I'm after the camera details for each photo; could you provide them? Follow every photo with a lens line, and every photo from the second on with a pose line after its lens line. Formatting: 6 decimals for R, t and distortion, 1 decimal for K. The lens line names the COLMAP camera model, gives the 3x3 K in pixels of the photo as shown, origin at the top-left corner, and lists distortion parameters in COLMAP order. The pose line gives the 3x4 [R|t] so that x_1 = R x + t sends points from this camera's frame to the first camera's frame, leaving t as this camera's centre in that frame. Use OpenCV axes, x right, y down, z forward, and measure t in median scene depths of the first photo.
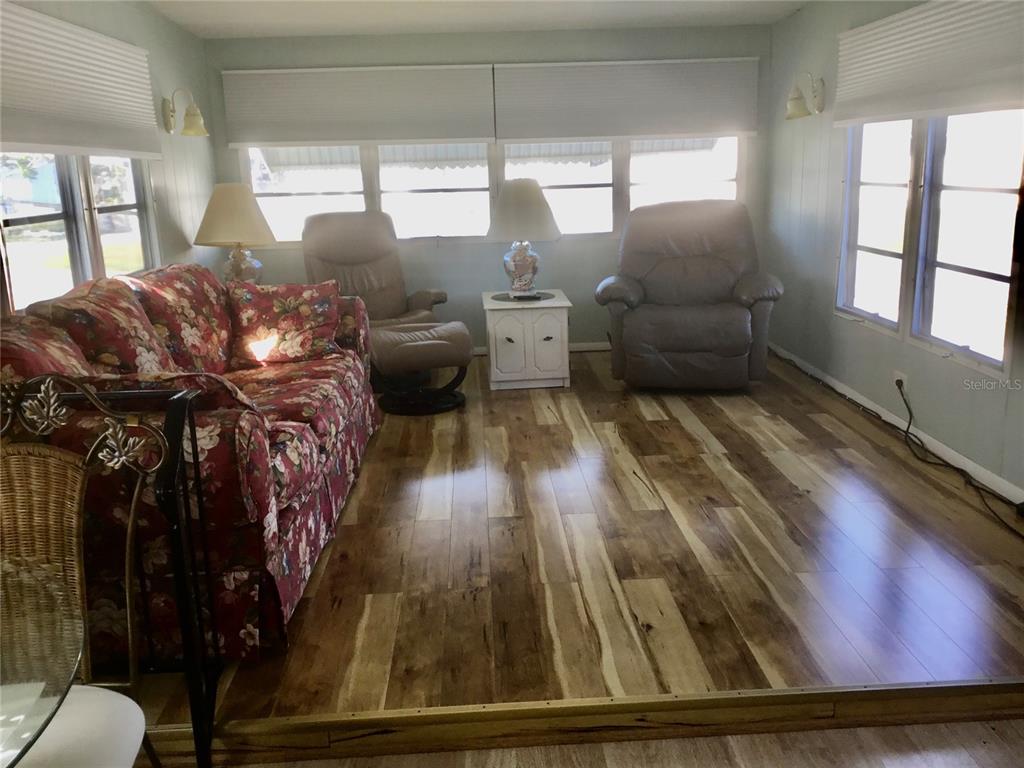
lens RADIAL K [[930.5, 0, 512.0], [0, 930.5, 384.0], [0, 0, 1]] dist [0.088356, -0.188882]
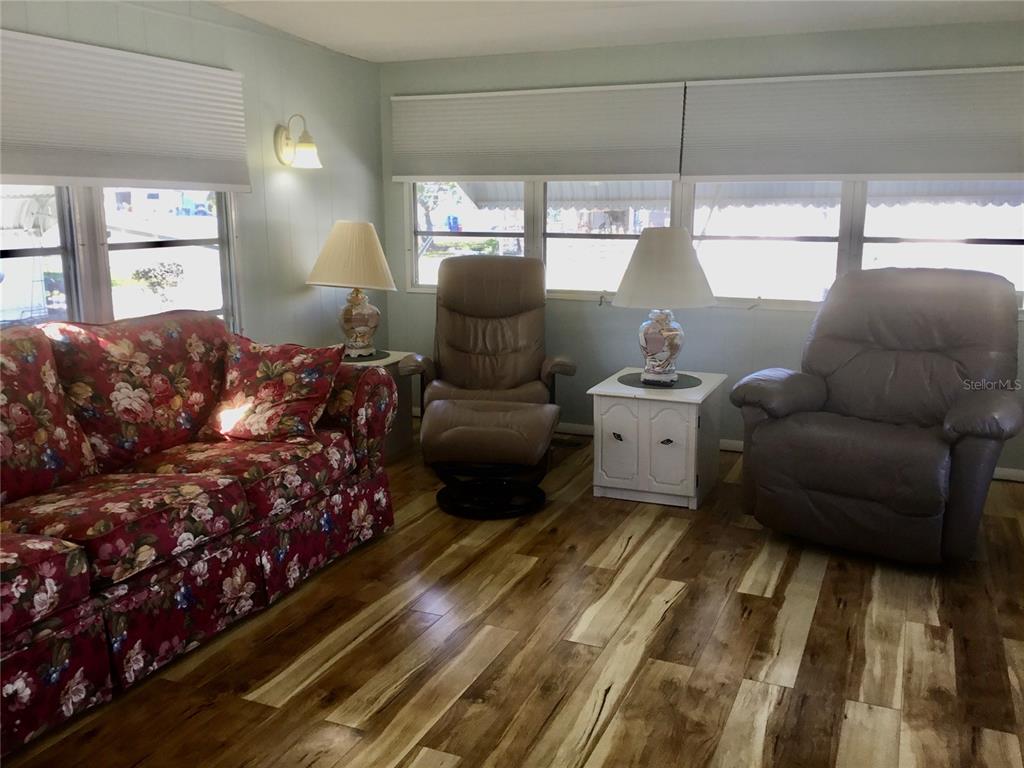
lens RADIAL K [[906.2, 0, 512.0], [0, 906.2, 384.0], [0, 0, 1]] dist [0.116608, -0.277493]
pose [[0.891236, 0.118623, -0.437753, 0.273730], [-0.129677, 0.991545, 0.004677, -0.092723], [0.434607, 0.052598, 0.899083, 0.325318]]
